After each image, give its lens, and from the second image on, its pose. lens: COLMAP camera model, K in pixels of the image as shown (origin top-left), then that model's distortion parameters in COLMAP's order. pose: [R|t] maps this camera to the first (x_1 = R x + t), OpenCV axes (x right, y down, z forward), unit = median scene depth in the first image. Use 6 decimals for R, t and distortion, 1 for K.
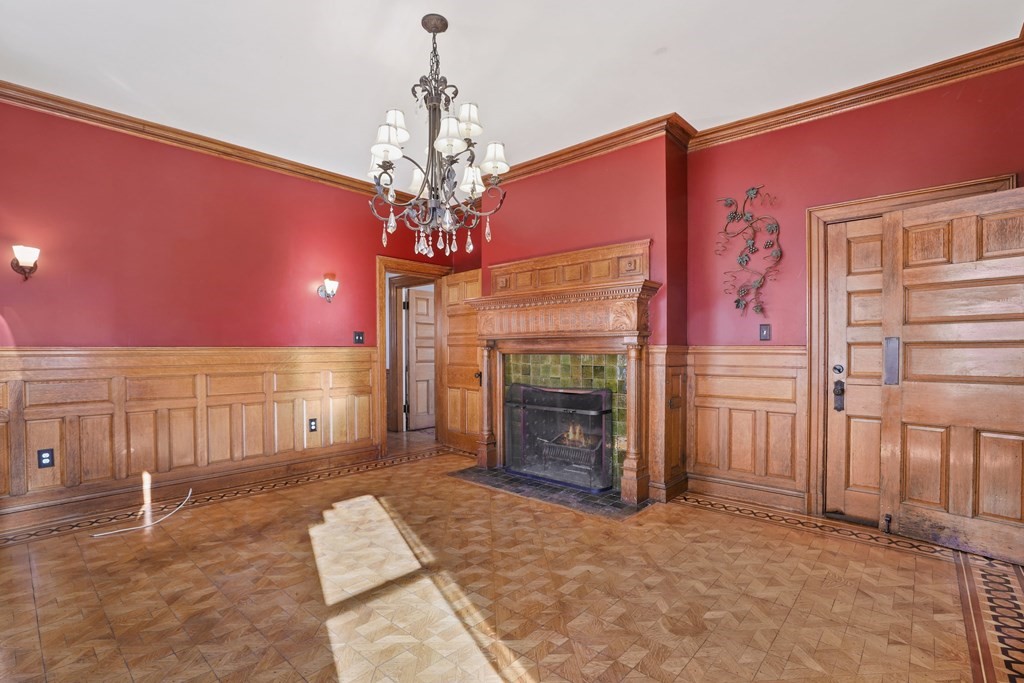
lens RADIAL K [[474.4, 0, 506.9], [0, 474.4, 348.2], [0, 0, 1]] dist [-0.023385, 0.000417]
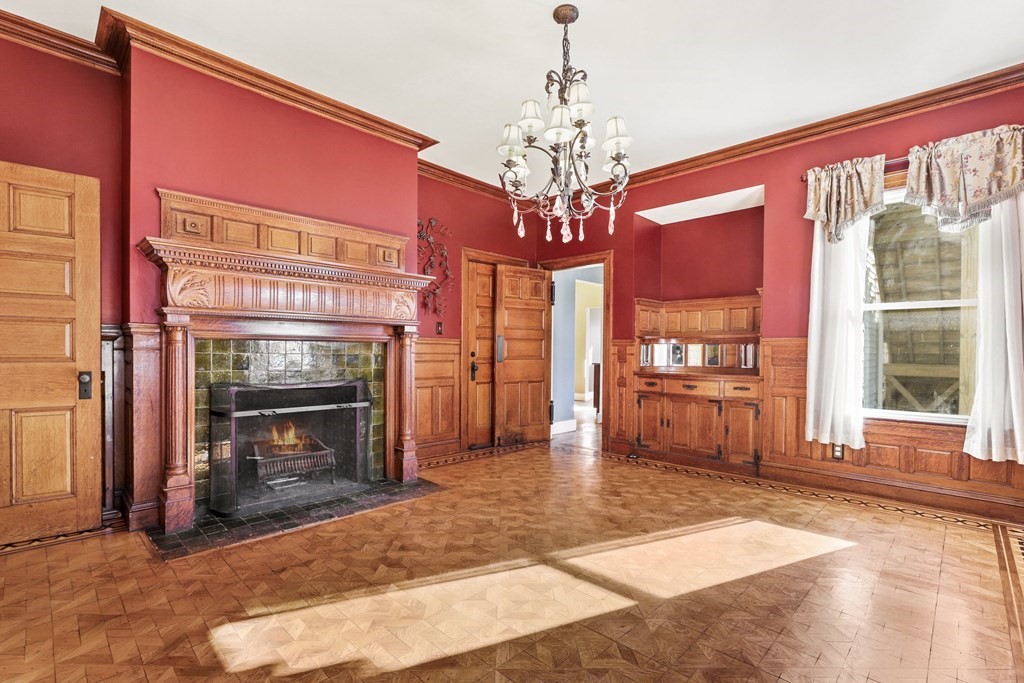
lens RADIAL K [[474.4, 0, 506.9], [0, 474.4, 348.2], [0, 0, 1]] dist [-0.023385, 0.000417]
pose [[0.040936, 0.005150, 0.999148, -0.807610], [-0.018622, 0.999817, -0.004391, 0.025812], [-0.998988, -0.018427, 0.041024, 0.741205]]
